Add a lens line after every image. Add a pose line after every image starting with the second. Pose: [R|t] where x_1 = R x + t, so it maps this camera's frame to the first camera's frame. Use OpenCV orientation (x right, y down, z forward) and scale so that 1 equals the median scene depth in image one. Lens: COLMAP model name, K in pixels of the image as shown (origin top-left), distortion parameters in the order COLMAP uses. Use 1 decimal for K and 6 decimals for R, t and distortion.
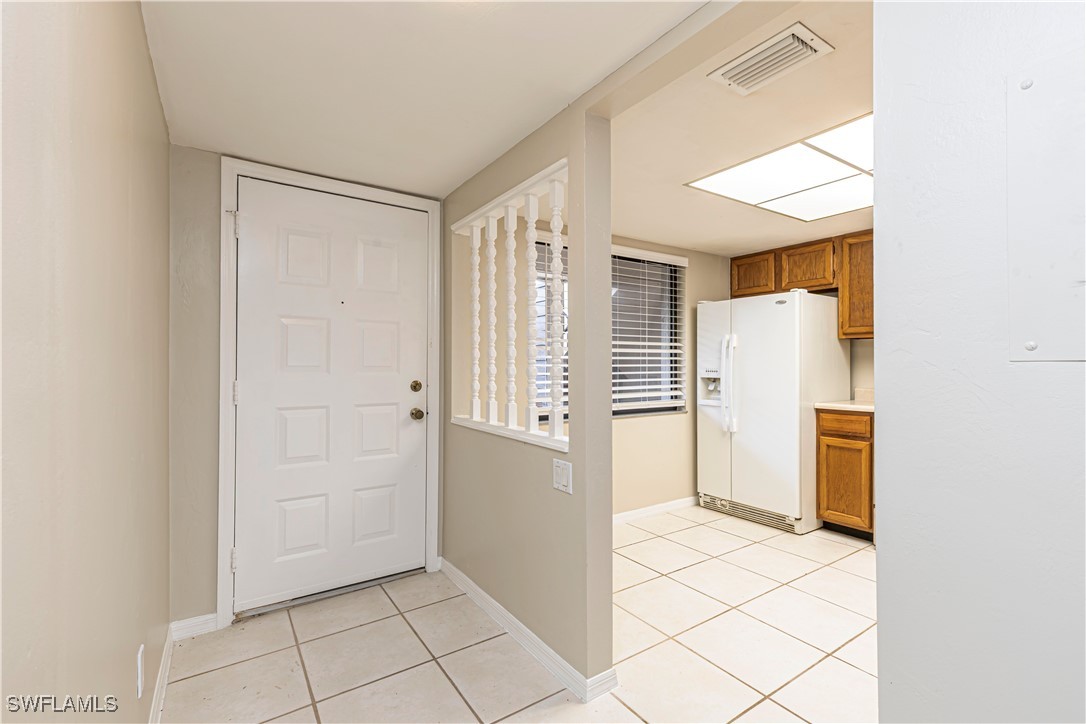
lens RADIAL K [[486.7, 0, 550.7], [0, 486.7, 360.8], [0, 0, 1]] dist [0.004526, 0.000137]
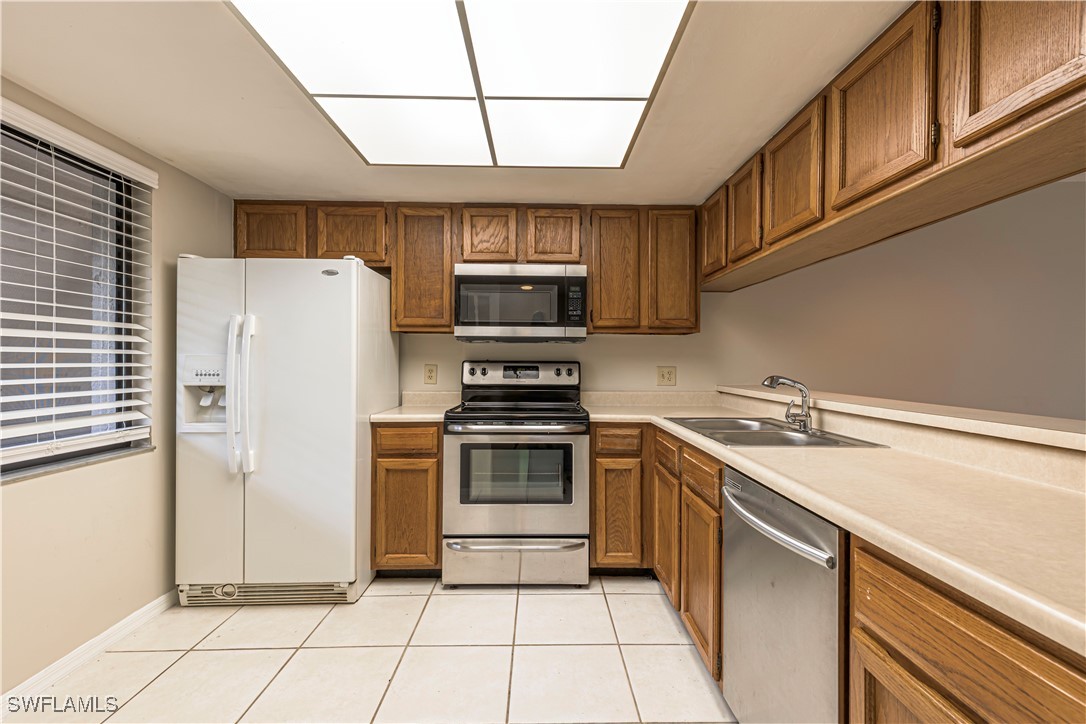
lens RADIAL K [[486.7, 0, 550.7], [0, 486.7, 360.8], [0, 0, 1]] dist [0.004526, 0.000137]
pose [[0.545270, 0.003429, 0.838253, 0.060121], [-0.008937, 0.999959, 0.001723, -0.000281], [-0.838213, -0.008431, 0.545278, 0.323788]]
